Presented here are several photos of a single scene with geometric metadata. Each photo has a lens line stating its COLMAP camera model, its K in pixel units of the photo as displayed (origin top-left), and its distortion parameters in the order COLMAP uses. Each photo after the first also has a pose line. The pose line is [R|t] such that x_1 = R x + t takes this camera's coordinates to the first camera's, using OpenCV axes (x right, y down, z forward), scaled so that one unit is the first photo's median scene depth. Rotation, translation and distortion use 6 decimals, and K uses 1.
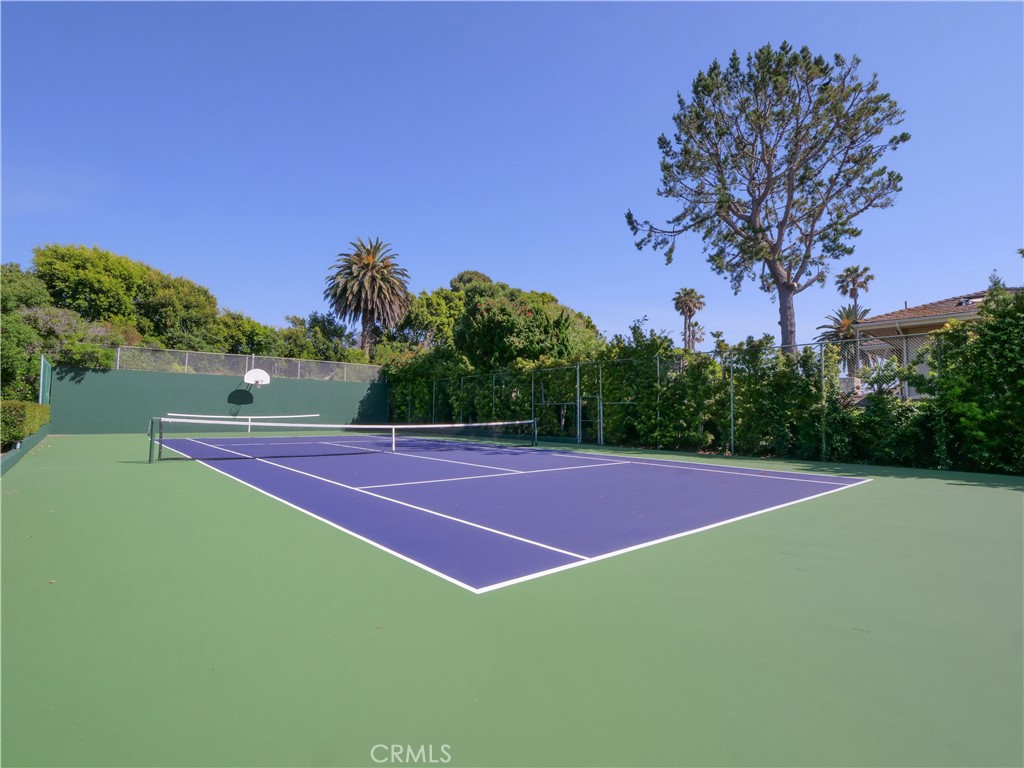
lens RADIAL K [[521.6, 0, 513.0], [0, 521.6, 384.4], [0, 0, 1]] dist [0.000946, 0.000183]
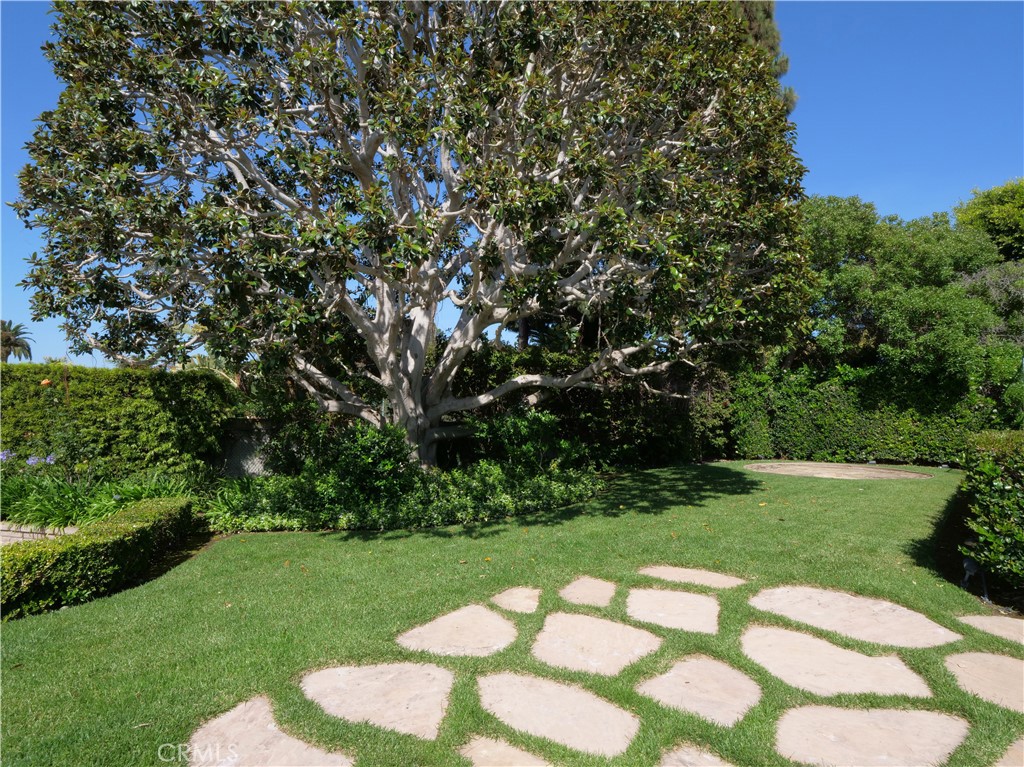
lens RADIAL K [[521.6, 0, 513.1], [0, 521.6, 383.7], [0, 0, 1]] dist [0.000946, 0.000183]
pose [[0.139251, -0.119179, -0.983059, -0.415379], [0.059037, 0.991965, -0.111896, 0.019022], [0.988496, -0.042455, 0.145168, 0.372926]]
